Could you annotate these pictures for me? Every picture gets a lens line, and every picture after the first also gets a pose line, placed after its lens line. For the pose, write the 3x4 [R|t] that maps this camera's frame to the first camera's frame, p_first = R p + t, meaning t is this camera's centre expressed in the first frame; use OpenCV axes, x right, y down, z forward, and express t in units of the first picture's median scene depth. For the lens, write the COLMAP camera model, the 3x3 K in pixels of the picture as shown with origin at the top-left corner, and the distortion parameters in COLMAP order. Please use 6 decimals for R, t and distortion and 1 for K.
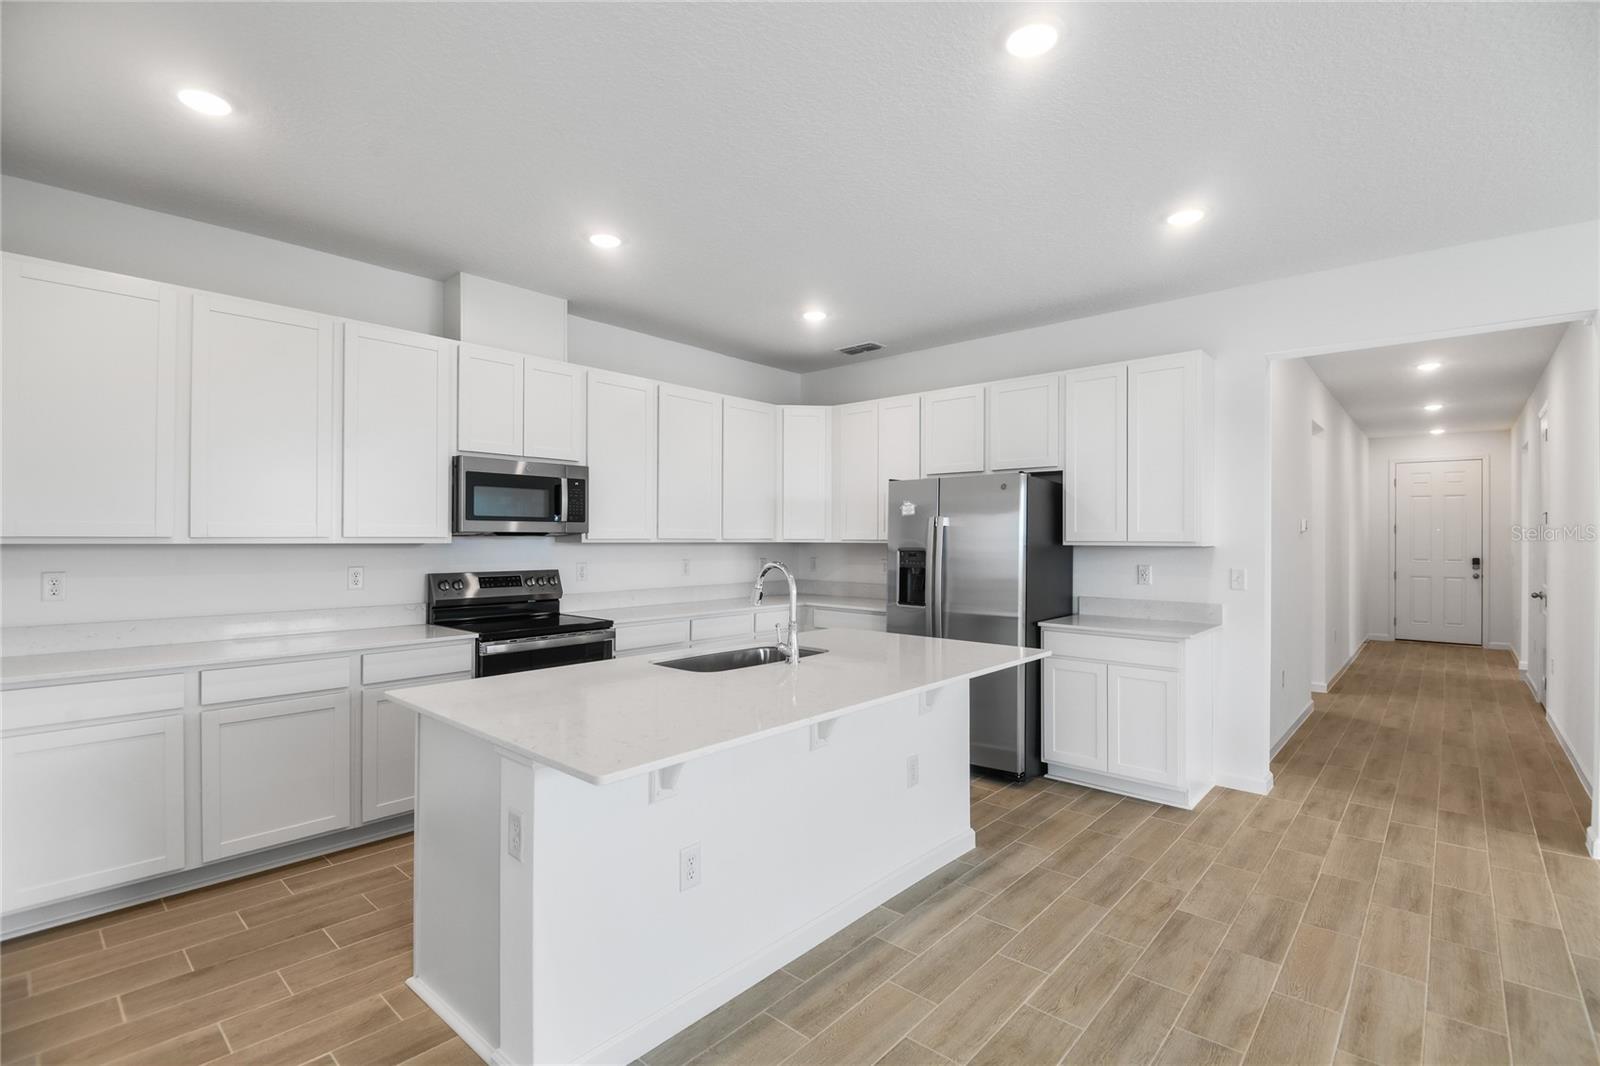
lens RADIAL K [[751.8, 0, 814.5], [0, 751.8, 541.9], [0, 0, 1]] dist [-0.001419, -0.001810]
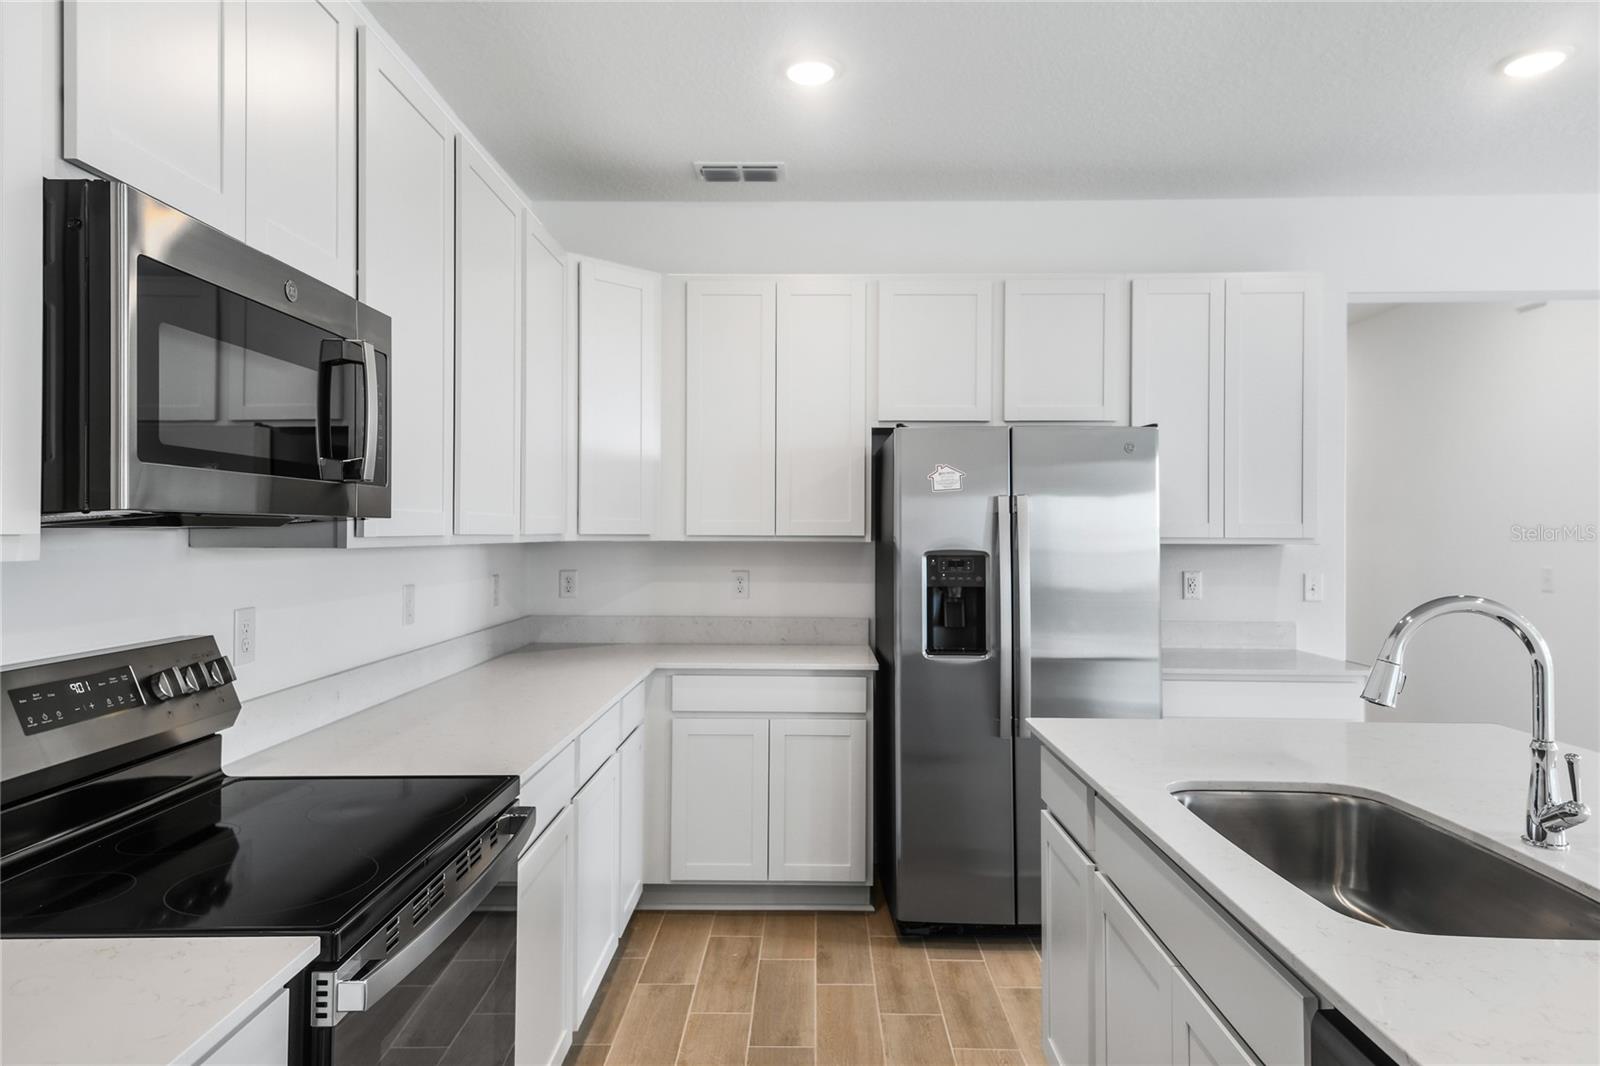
lens RADIAL K [[998.1, 0, 800.8], [0, 998.1, 531.8], [0, 0, 1]] dist [0.024213, 0.000993]
pose [[0.764116, -0.001170, 0.645078, -0.439303], [0.001719, 0.999998, -0.000223, -0.005829], [-0.645077, 0.001280, 0.764117, 0.538511]]
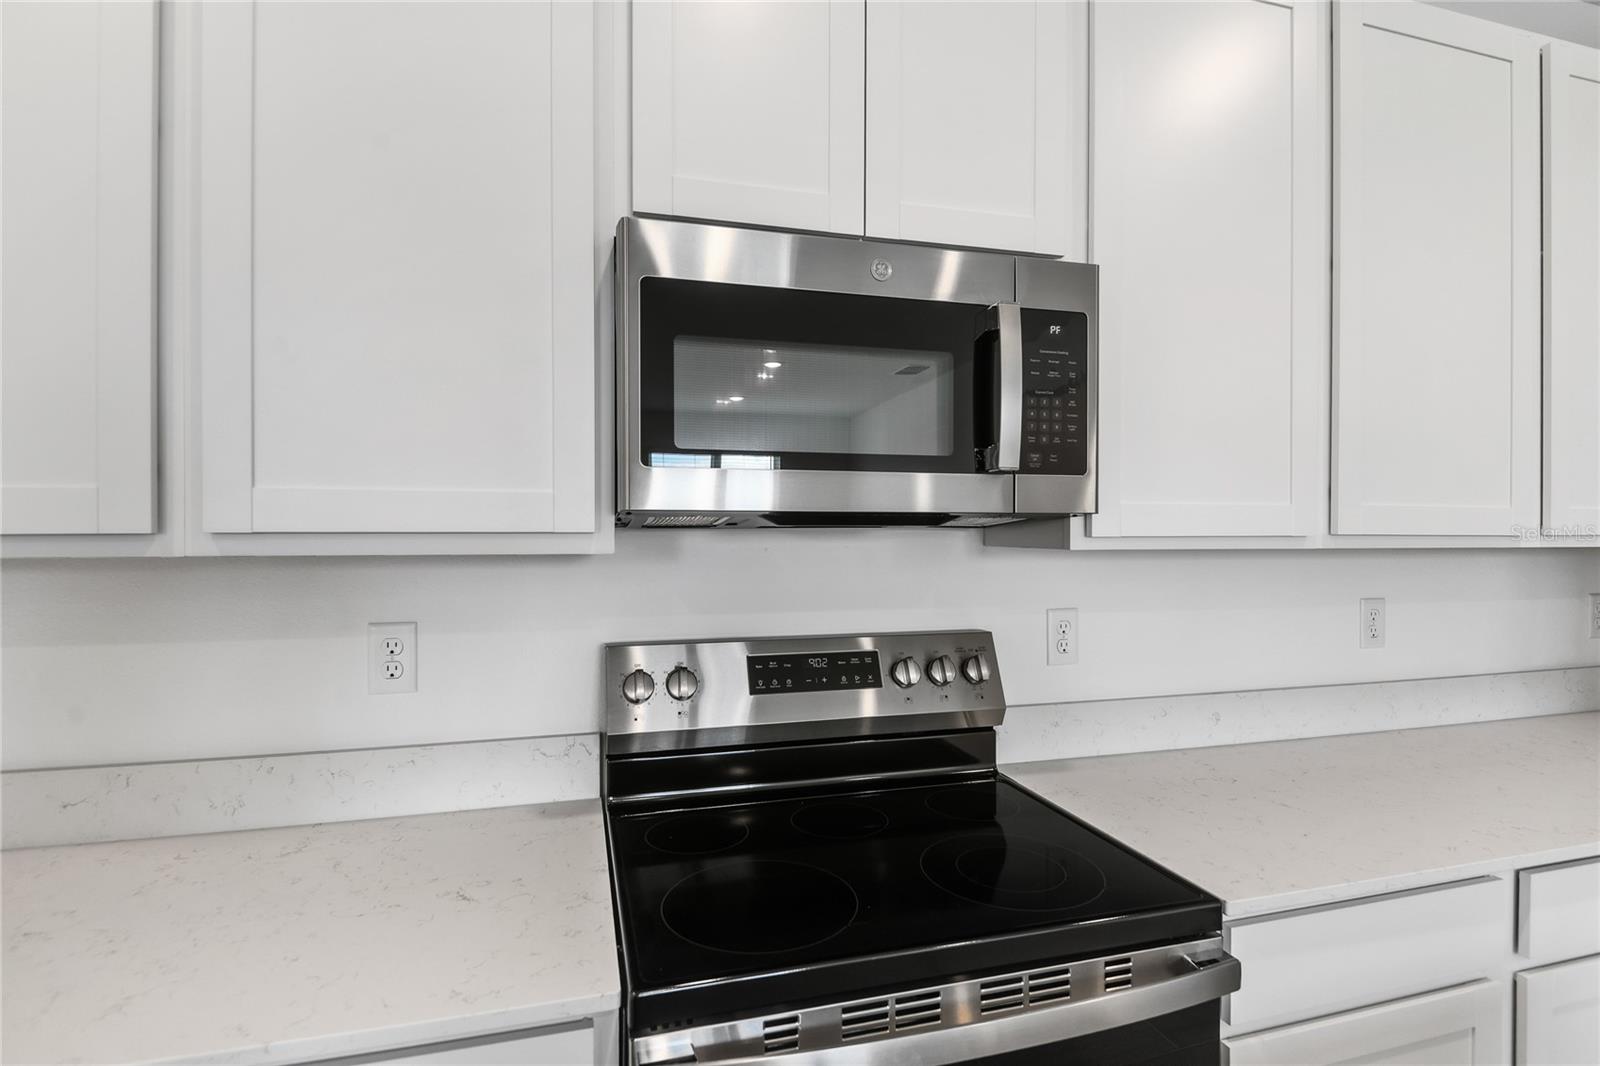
lens RADIAL K [[806.0, 0, 803.6], [0, 806.0, 521.9], [0, 0, 1]] dist [-0.012061, -0.004976]
pose [[0.841876, -0.008625, -0.539602, -0.229726], [-0.000701, 0.999854, -0.017075, -0.004218], [0.539670, 0.014753, 0.841747, 0.687672]]
